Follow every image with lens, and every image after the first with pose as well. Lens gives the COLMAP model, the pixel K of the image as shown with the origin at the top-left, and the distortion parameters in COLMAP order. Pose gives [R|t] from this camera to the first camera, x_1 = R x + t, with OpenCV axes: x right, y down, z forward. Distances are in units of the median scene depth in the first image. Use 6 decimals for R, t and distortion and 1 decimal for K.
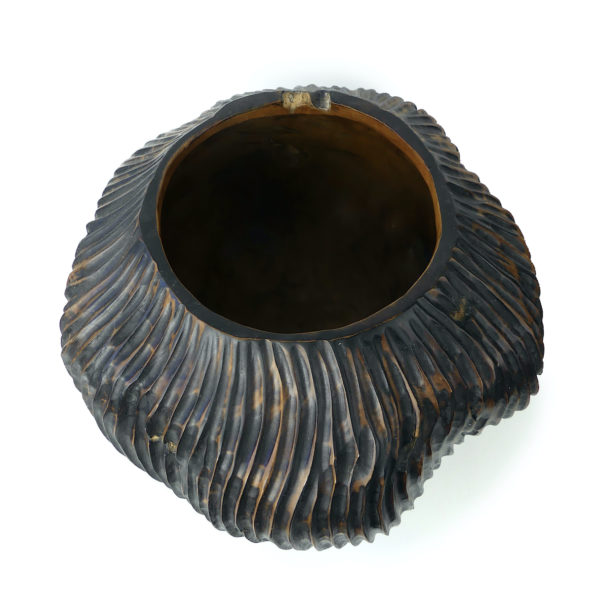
lens RADIAL K [[806.3, 0, 301.2], [0, 806.3, 299.8], [0, 0, 1]] dist [0.023008, 0.000000]
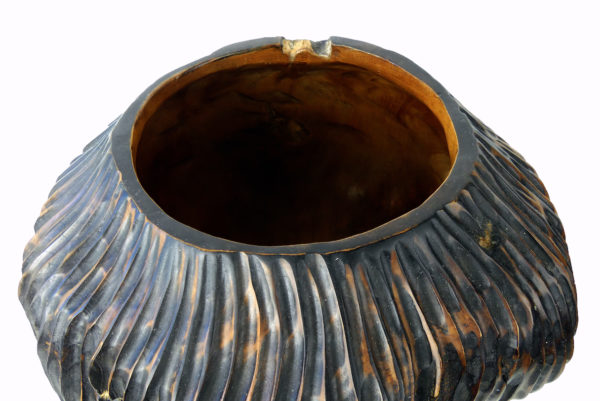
lens RADIAL K [[588.5, 0, 298.5], [0, 588.5, 200.8], [0, 0, 1]] dist [-0.016599, 0.000000]
pose [[0.999386, 0.024755, -0.024812, 0.022899], [-0.029975, 0.970553, -0.239017, 0.128367], [0.018164, 0.239614, 0.970698, 0.425763]]
